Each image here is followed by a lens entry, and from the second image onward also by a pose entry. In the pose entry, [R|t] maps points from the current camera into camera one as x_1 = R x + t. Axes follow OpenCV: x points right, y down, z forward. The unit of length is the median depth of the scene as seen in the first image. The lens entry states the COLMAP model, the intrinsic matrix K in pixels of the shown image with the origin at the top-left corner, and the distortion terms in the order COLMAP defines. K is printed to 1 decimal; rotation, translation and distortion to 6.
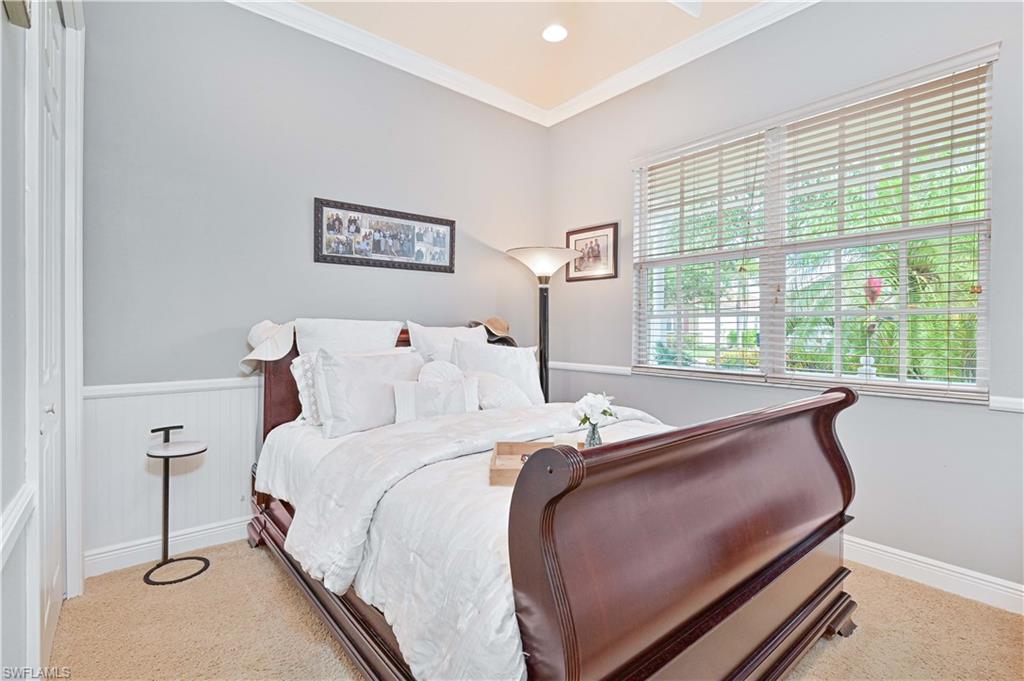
lens RADIAL K [[480.4, 0, 511.9], [0, 480.4, 331.1], [0, 0, 1]] dist [-0.001039, 0.000001]
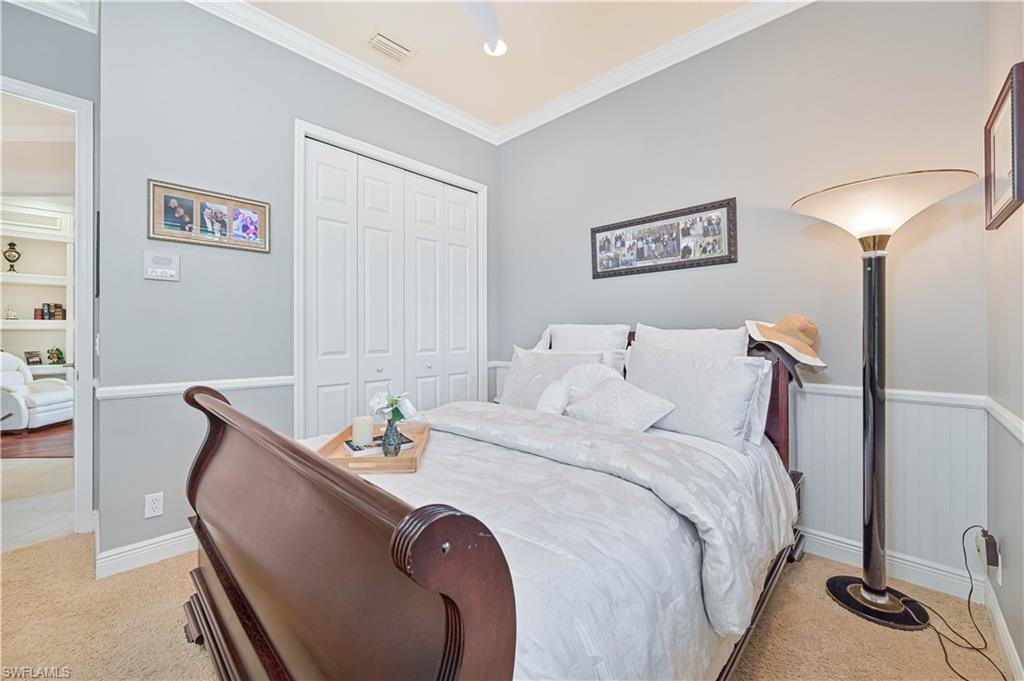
lens RADIAL K [[409.9, 0, 512.1], [0, 409.9, 338.6], [0, 0, 1]] dist [-0.000777, 0.000061]
pose [[0.124839, 0.004573, -0.992167, 0.583307], [-0.004764, 0.999981, 0.004010, 0.007947], [0.992166, 0.004226, 0.124858, 0.606756]]
